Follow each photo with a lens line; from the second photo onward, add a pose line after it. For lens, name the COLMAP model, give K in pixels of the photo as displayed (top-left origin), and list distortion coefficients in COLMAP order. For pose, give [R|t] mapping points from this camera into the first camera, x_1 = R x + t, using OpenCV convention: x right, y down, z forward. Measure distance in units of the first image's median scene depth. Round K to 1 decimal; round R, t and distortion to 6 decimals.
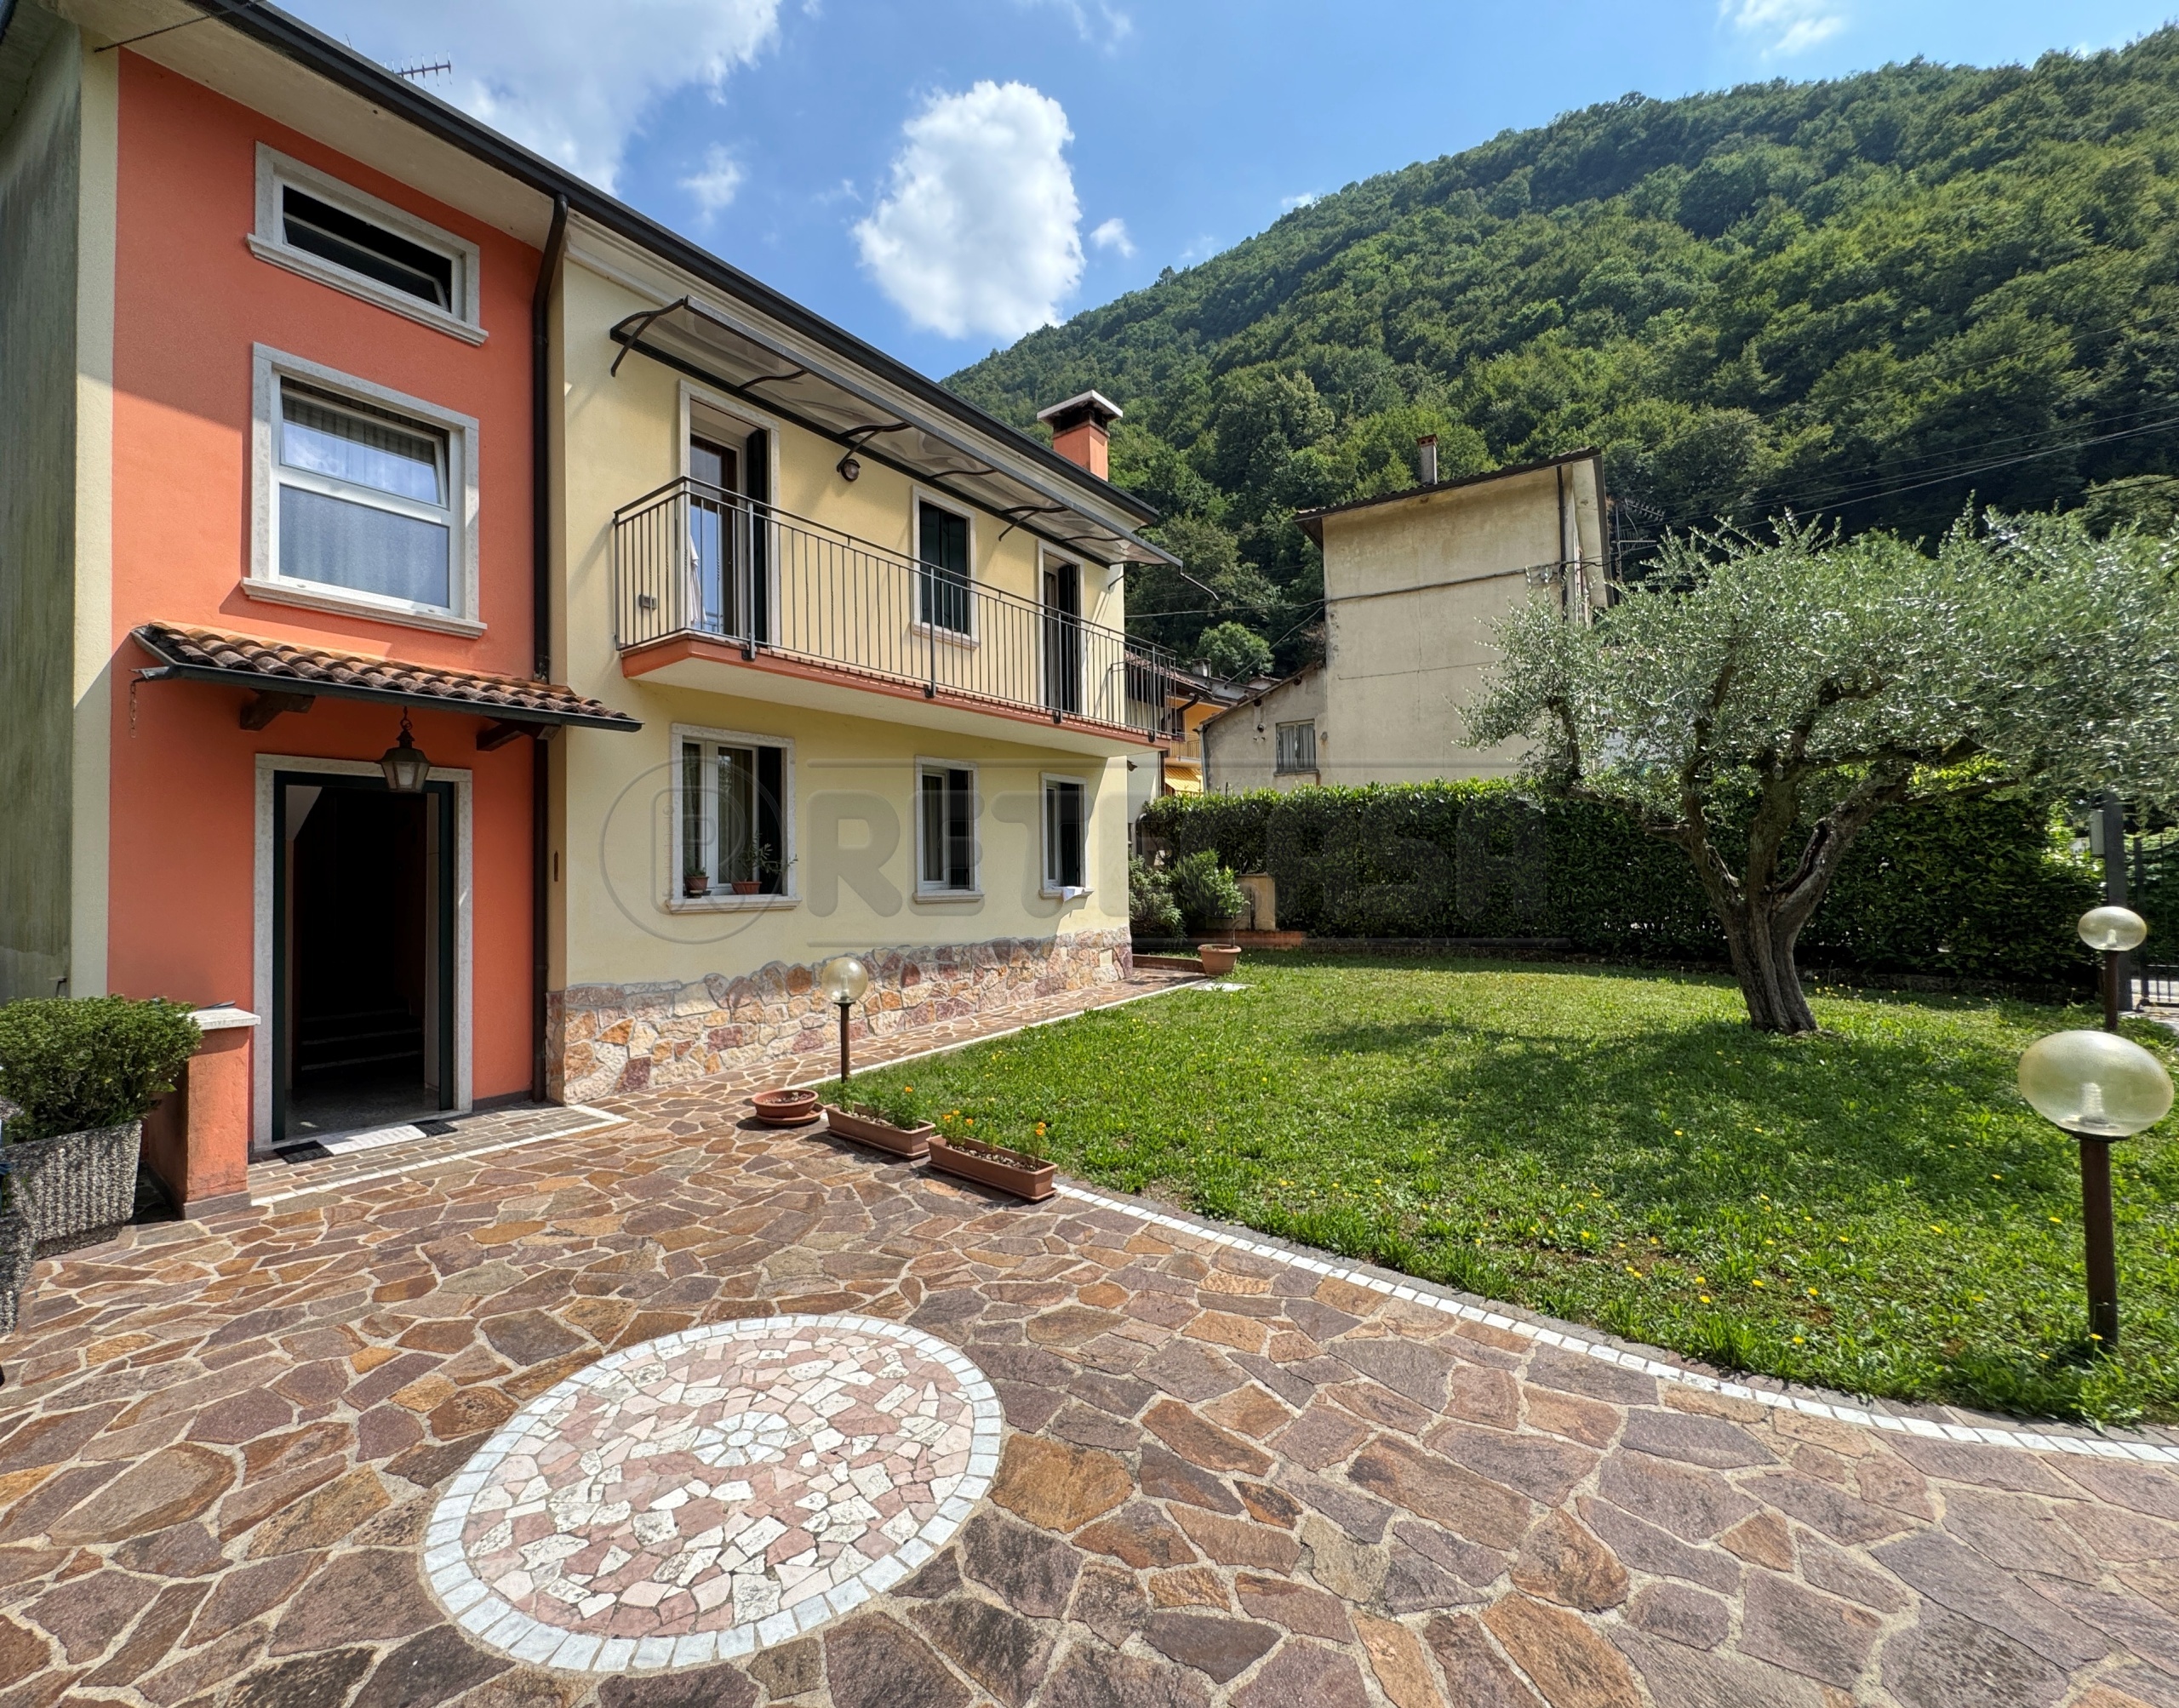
lens RADIAL K [[919.8, 0, 1049.3], [0, 919.8, 854.6], [0, 0, 1]] dist [-0.001099, 0.000001]
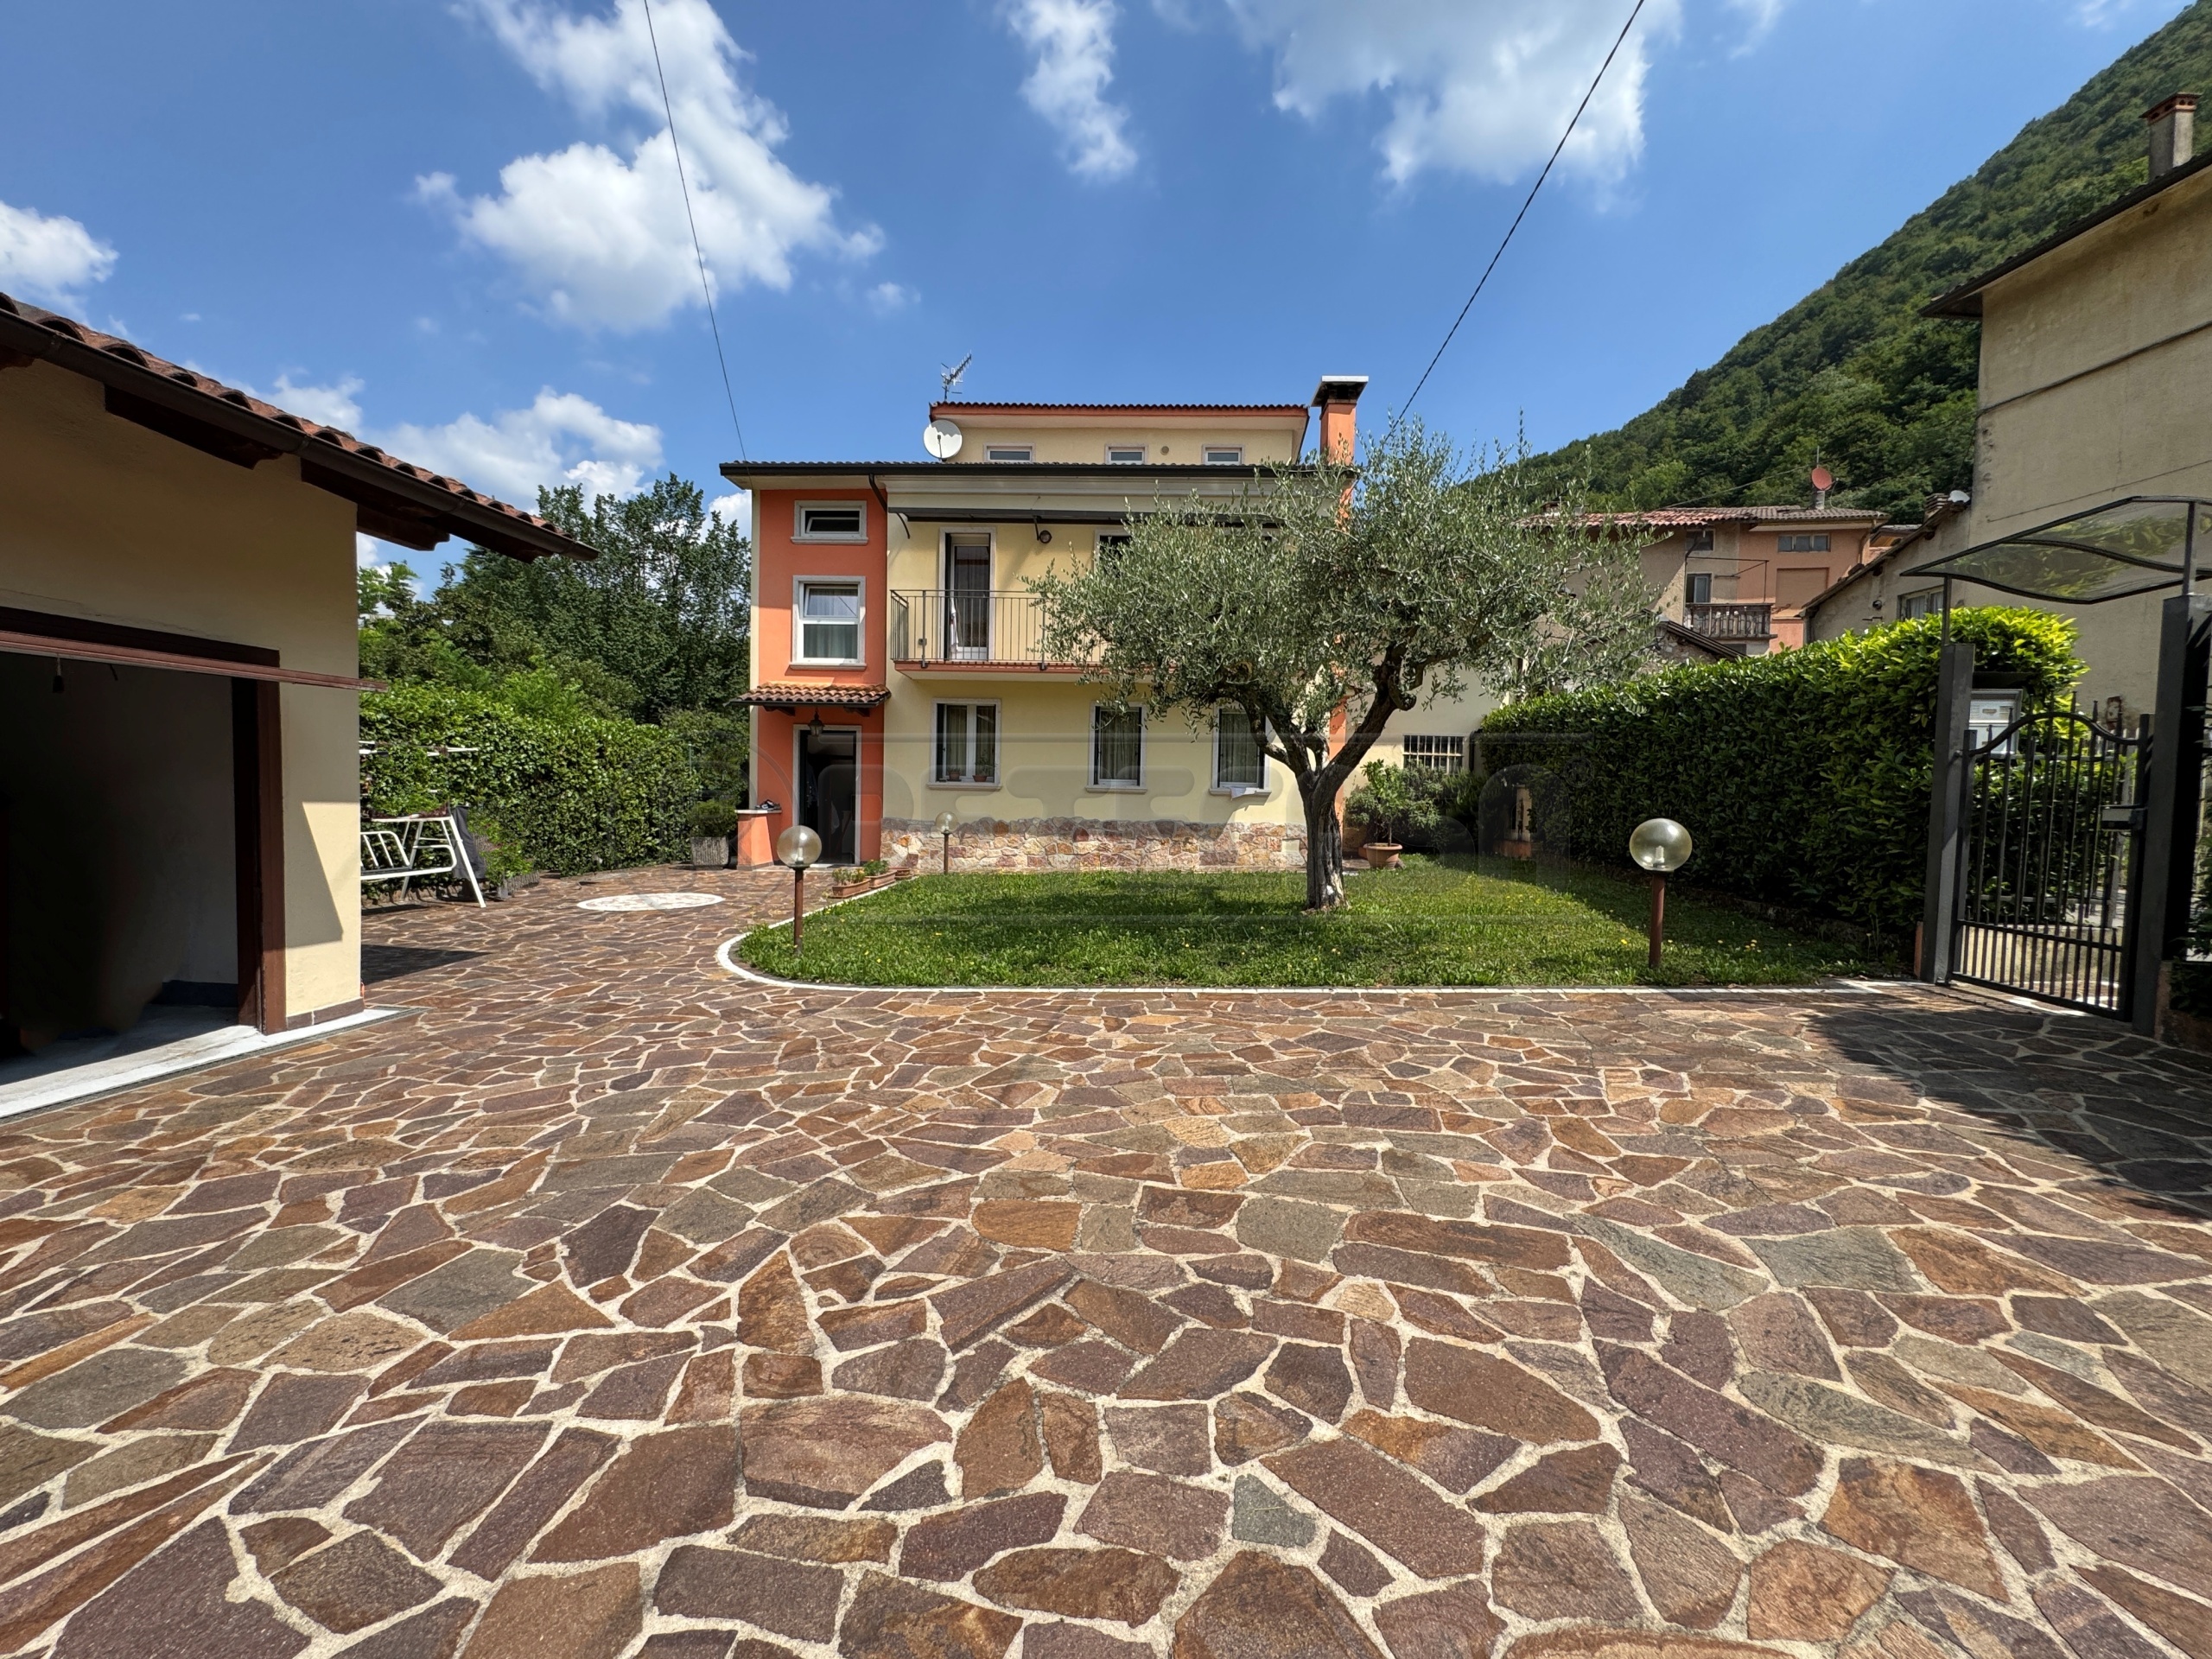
lens RADIAL K [[894.9, 0, 1106.0], [0, 894.9, 829.5], [0, 0, 1]] dist [-0.002623, 0.000732]
pose [[0.588513, 0.059950, -0.806262, 1.326233], [-0.008045, 0.997632, 0.068307, 0.011430], [0.808448, -0.033713, 0.587602, 0.099724]]
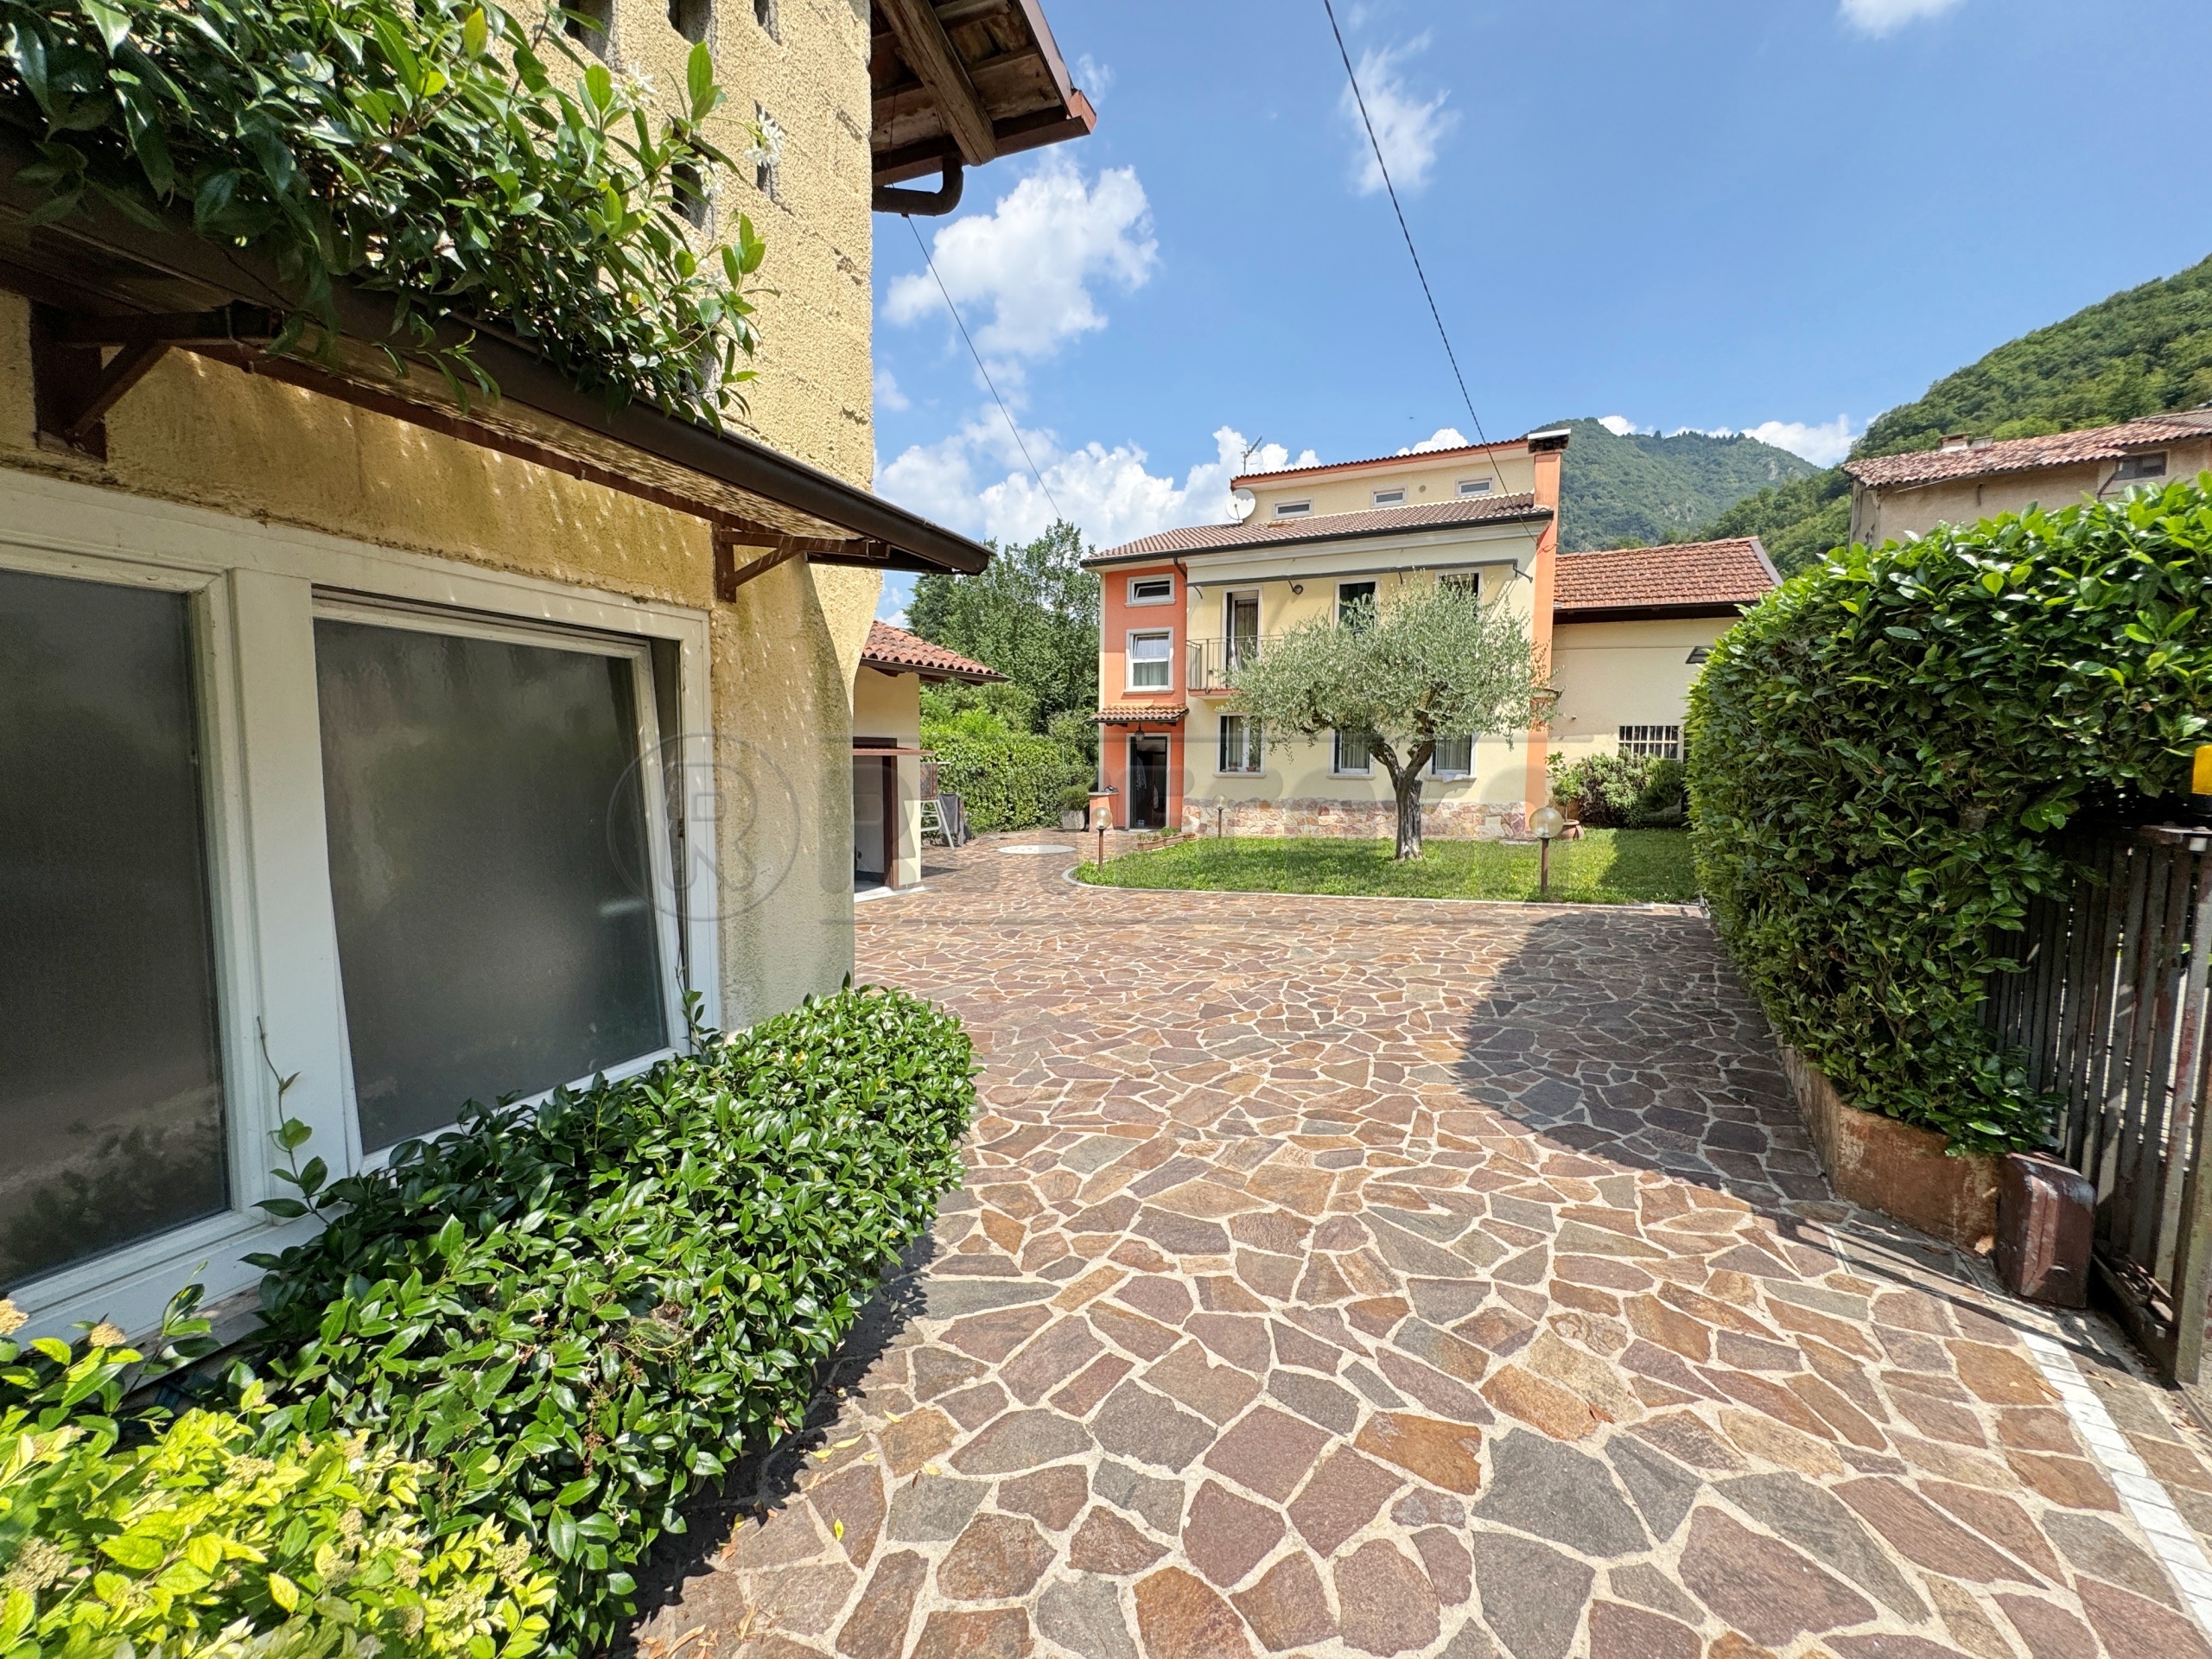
lens RADIAL K [[894.9, 0, 1106.0], [0, 894.9, 829.5], [0, 0, 1]] dist [-0.002623, 0.000732]
pose [[0.219919, 0.093860, -0.970992, 2.072035], [0.018322, 0.994787, 0.100310, -0.056850], [0.975346, -0.039851, 0.217052, 0.016134]]
